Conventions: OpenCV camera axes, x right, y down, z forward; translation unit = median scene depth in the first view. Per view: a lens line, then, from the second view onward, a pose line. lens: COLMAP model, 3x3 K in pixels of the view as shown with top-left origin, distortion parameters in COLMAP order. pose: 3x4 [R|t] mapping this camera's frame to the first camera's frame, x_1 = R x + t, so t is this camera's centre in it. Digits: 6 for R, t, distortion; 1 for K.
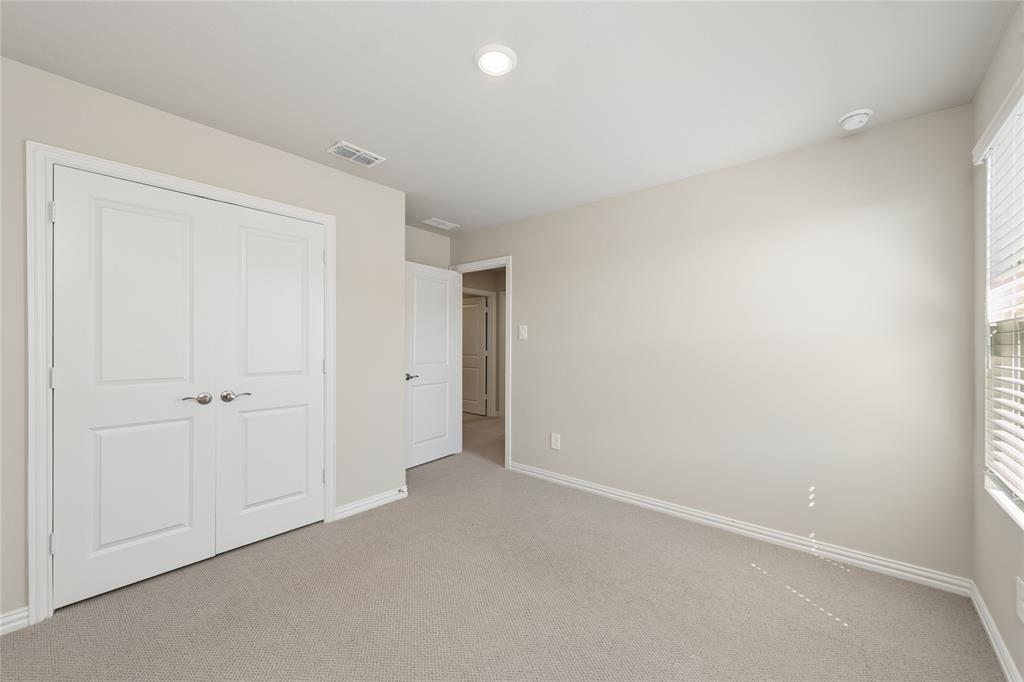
lens RADIAL K [[402.1, 0, 514.9], [0, 402.1, 339.6], [0, 0, 1]] dist [0.010653, -0.002554]
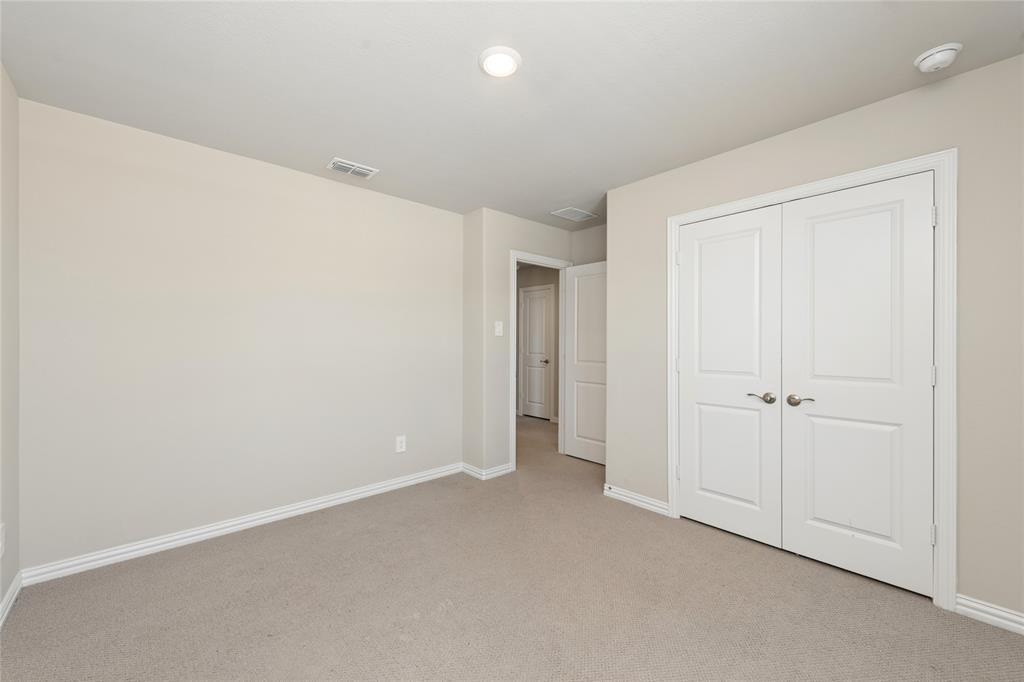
lens RADIAL K [[402.1, 0, 511.9], [0, 402.1, 343.6], [0, 0, 1]] dist [0.010653, -0.002554]
pose [[-0.128002, 0.000991, -0.991773, 0.312765], [0.008317, 0.999965, -0.000074, 0.005620], [0.991739, -0.008258, -0.128005, 0.388056]]
